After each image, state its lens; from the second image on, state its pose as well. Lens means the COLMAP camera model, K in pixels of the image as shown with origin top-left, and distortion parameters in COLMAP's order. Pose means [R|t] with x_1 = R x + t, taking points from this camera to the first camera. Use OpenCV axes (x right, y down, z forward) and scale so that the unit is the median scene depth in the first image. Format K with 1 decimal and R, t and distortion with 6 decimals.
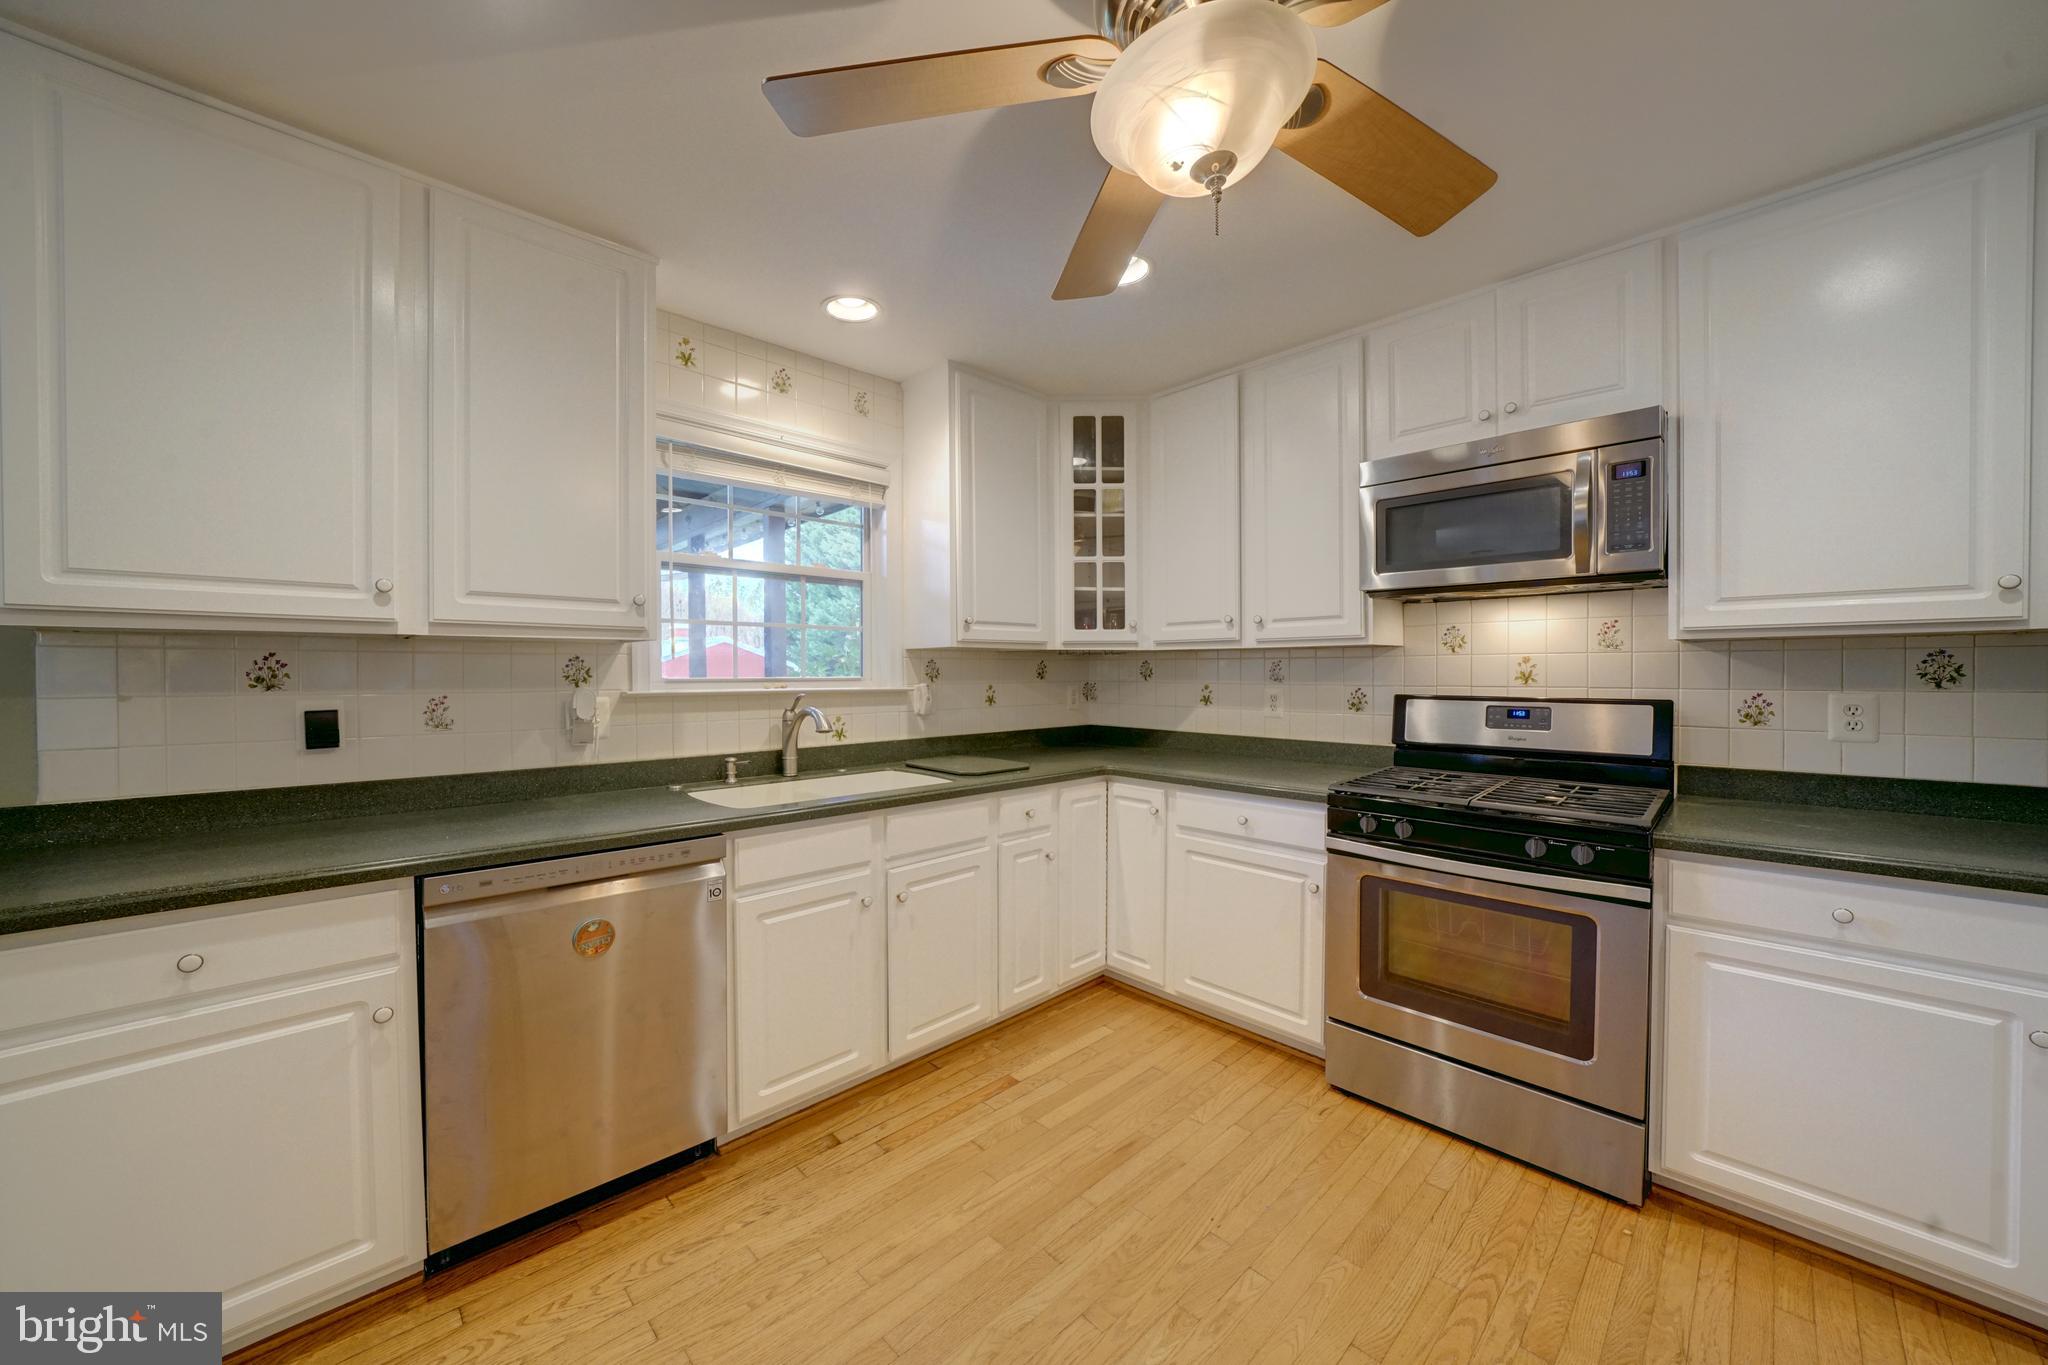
lens RADIAL K [[740.0, 0, 1015.6], [0, 740.0, 681.3], [0, 0, 1]] dist [-0.019165, 0.001295]
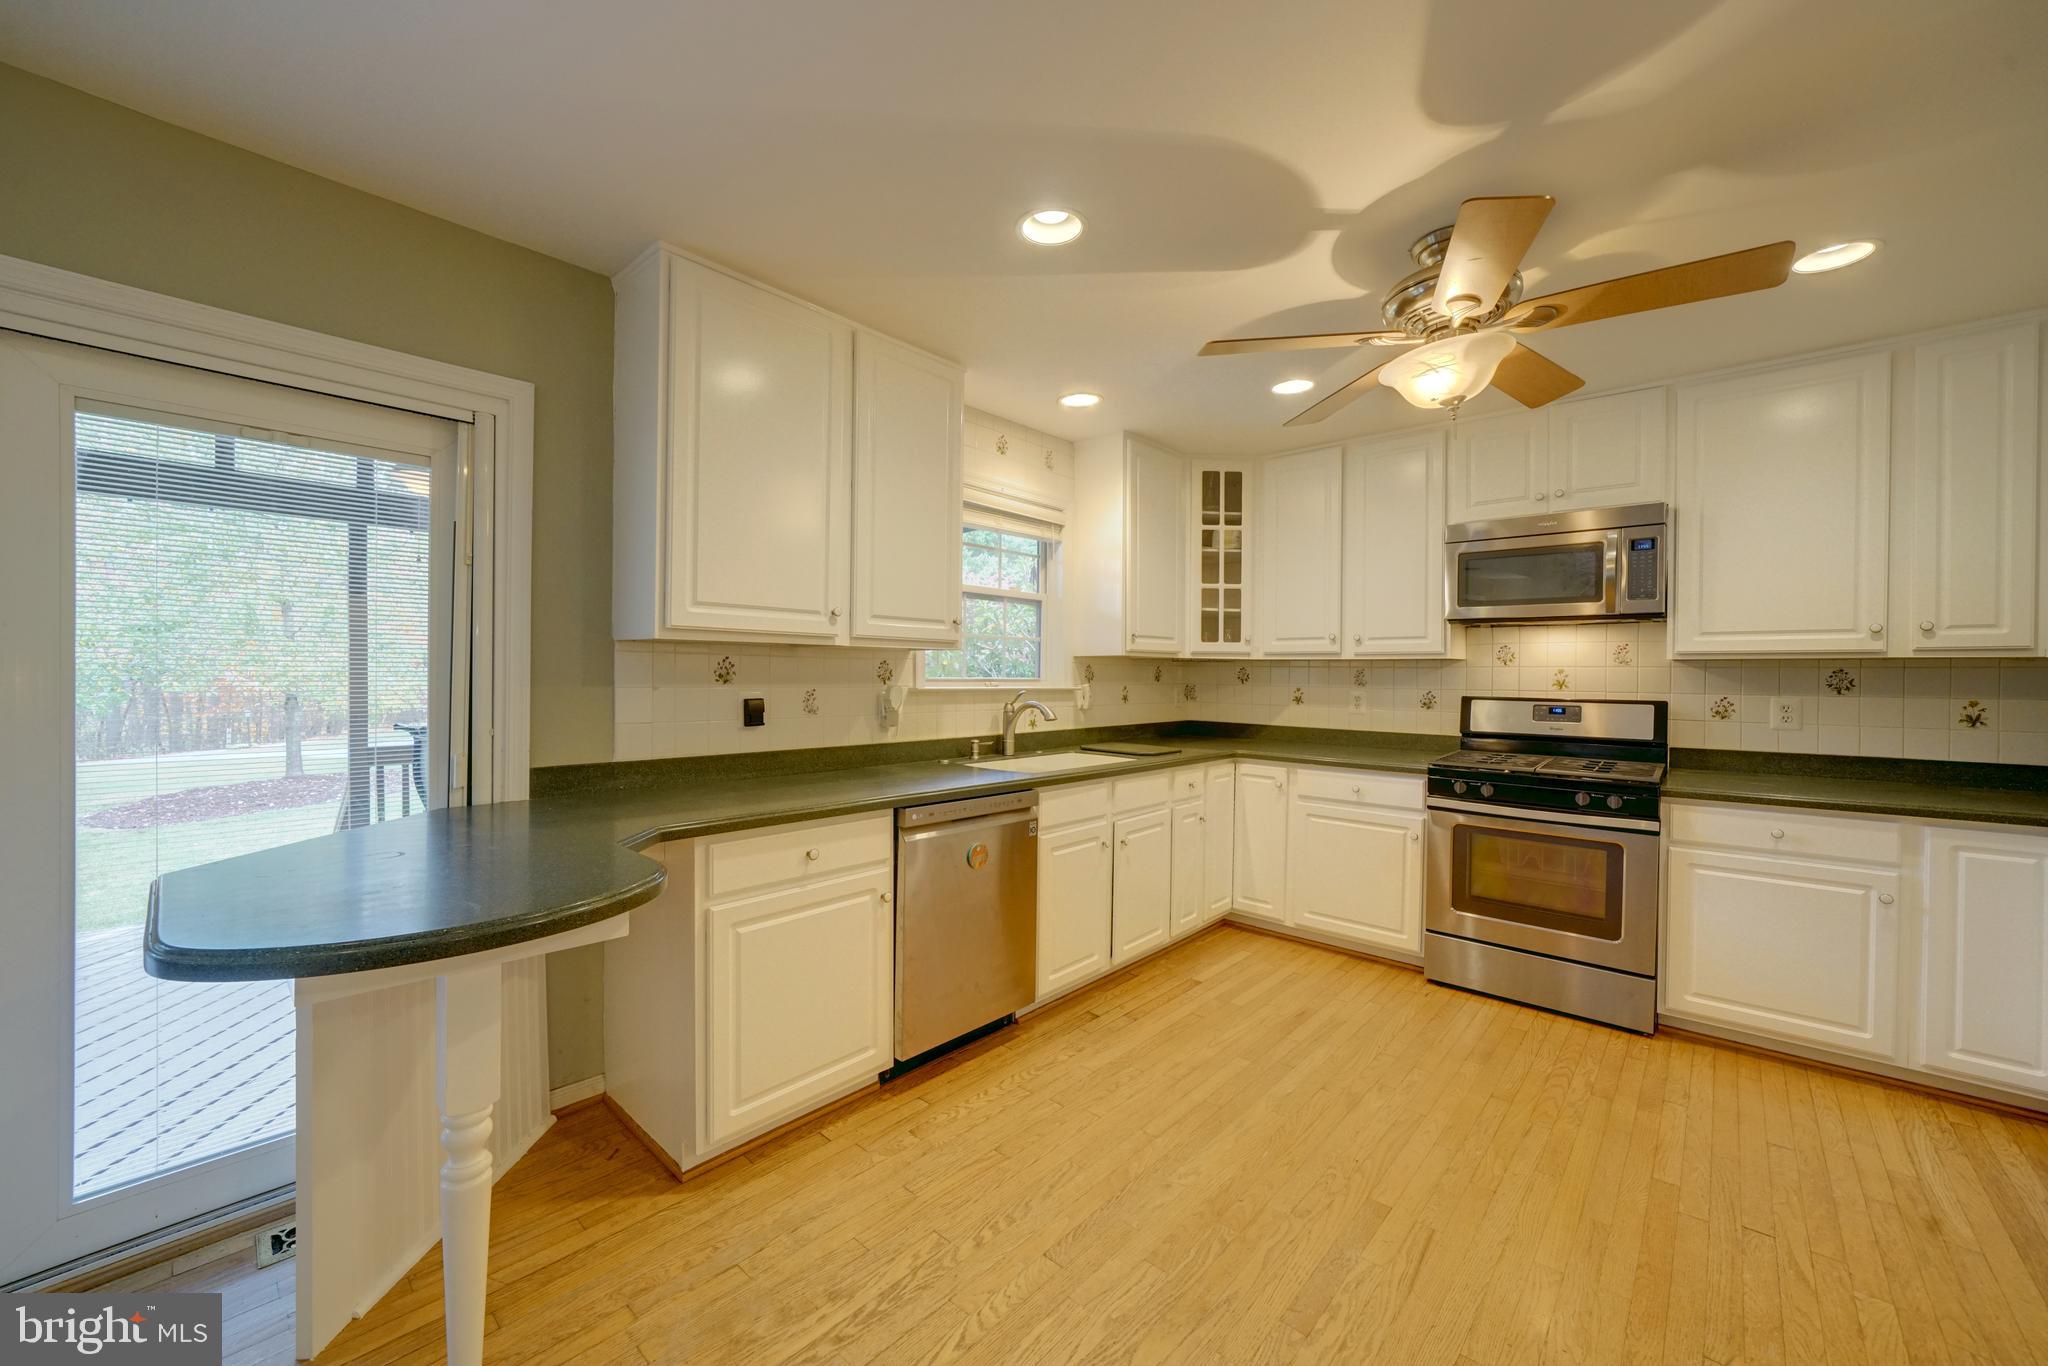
lens RADIAL K [[779.5, 0, 1017.4], [0, 779.5, 680.6], [0, 0, 1]] dist [-0.010678, 0.000608]
pose [[0.997679, 0.011298, 0.067155, -0.442167], [-0.011025, 0.999929, -0.004429, 0.005623], [-0.067200, 0.003678, 0.997733, -0.401870]]
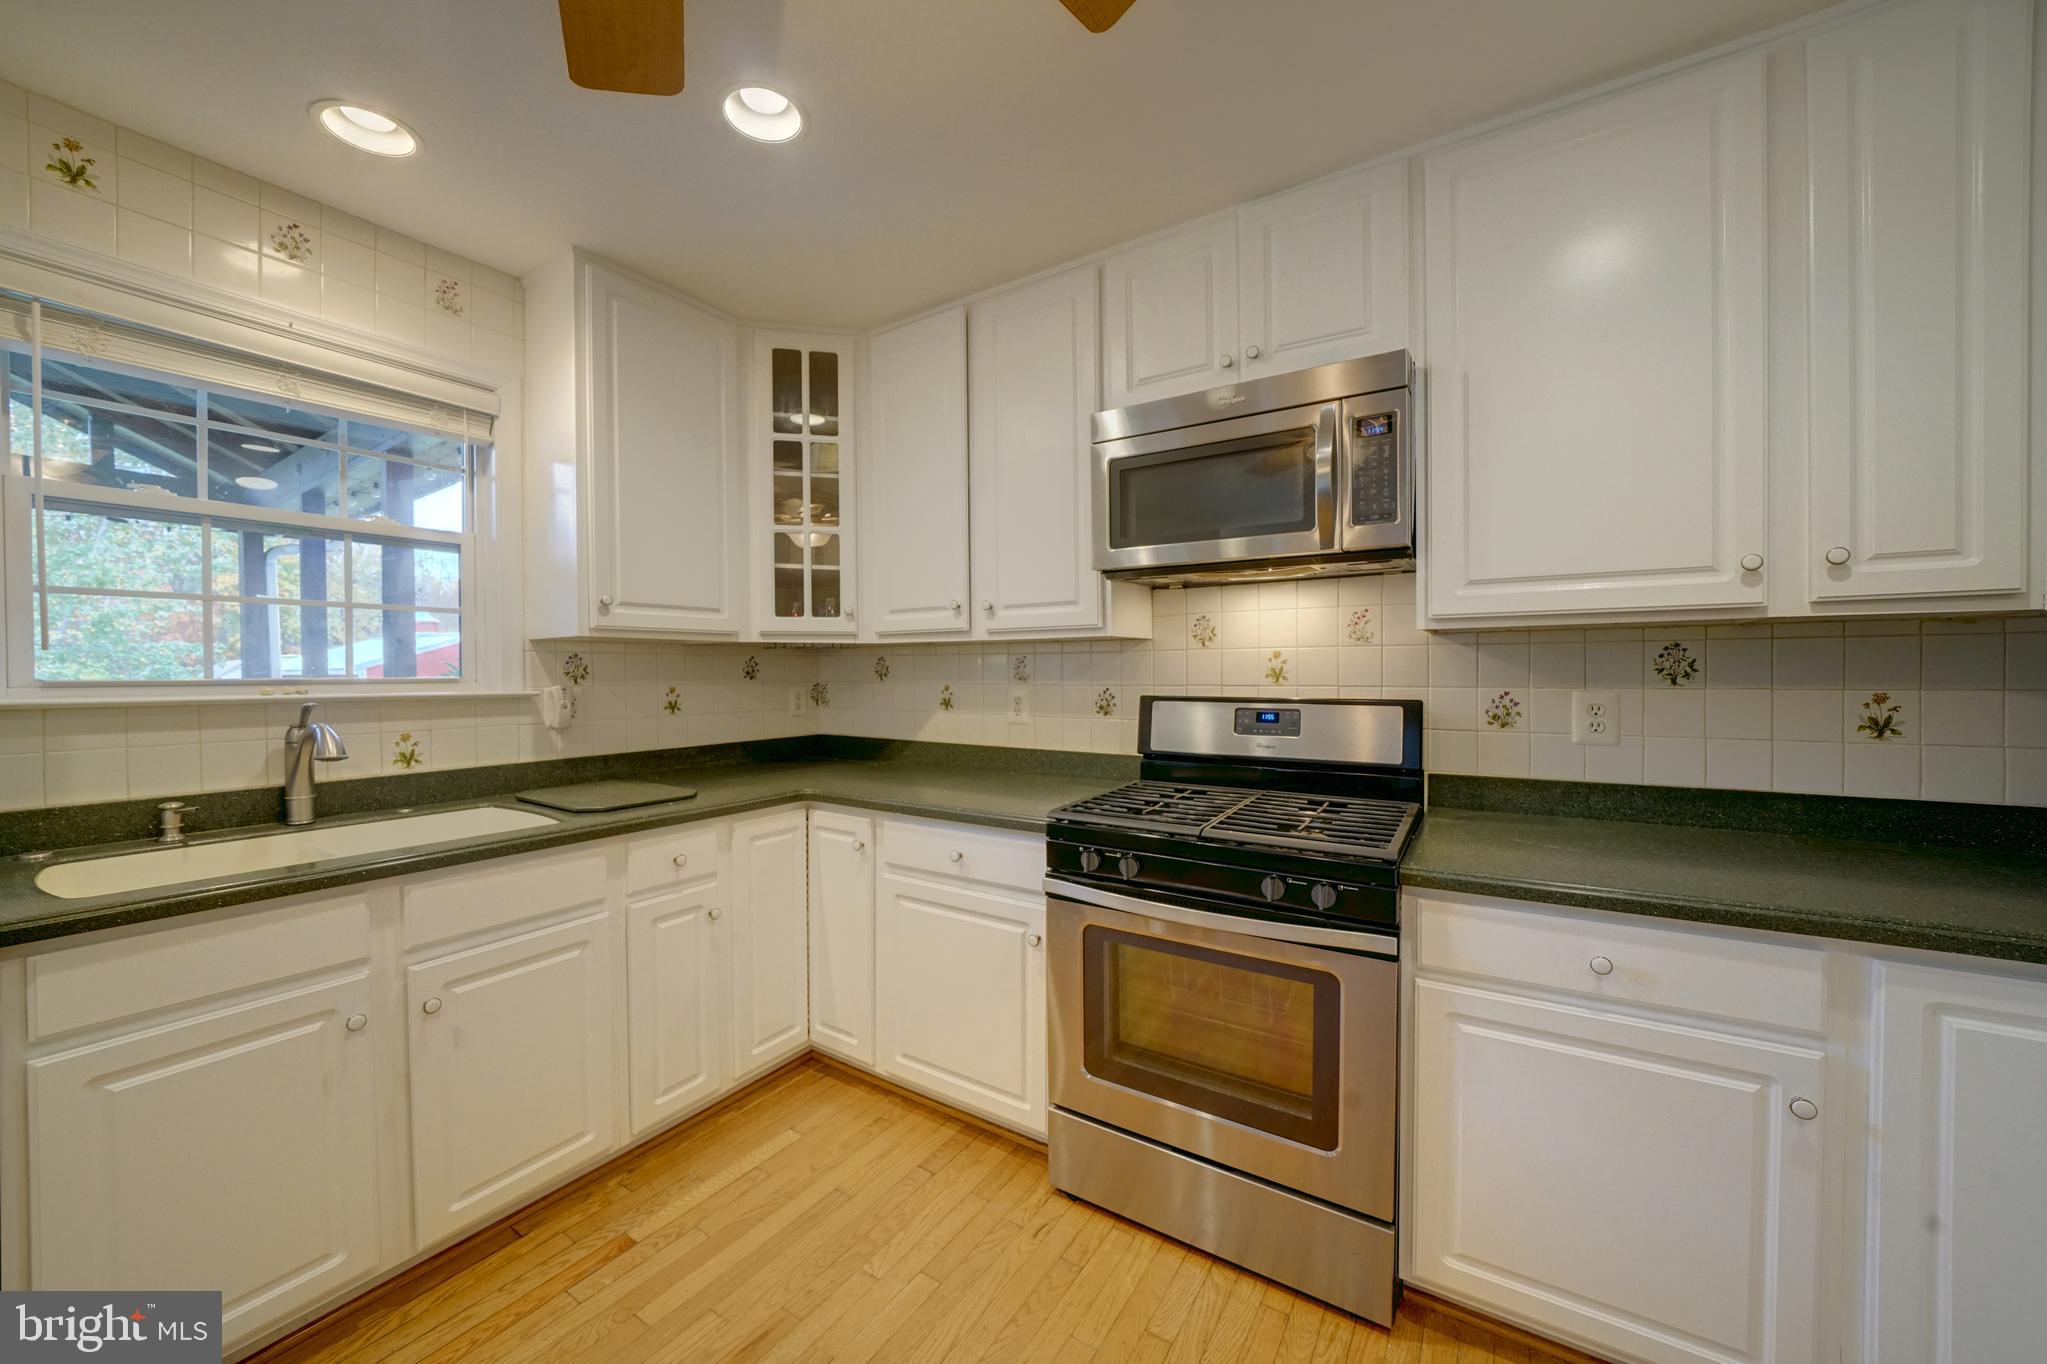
lens RADIAL K [[750.9, 0, 1016.3], [0, 750.9, 680.5], [0, 0, 1]] dist [-0.017177, 0.000211]
pose [[0.973789, -0.004590, 0.227407, 0.207833], [0.004924, 0.999987, -0.000901, 0.000750], [-0.227400, 0.001998, 0.973799, 0.221229]]
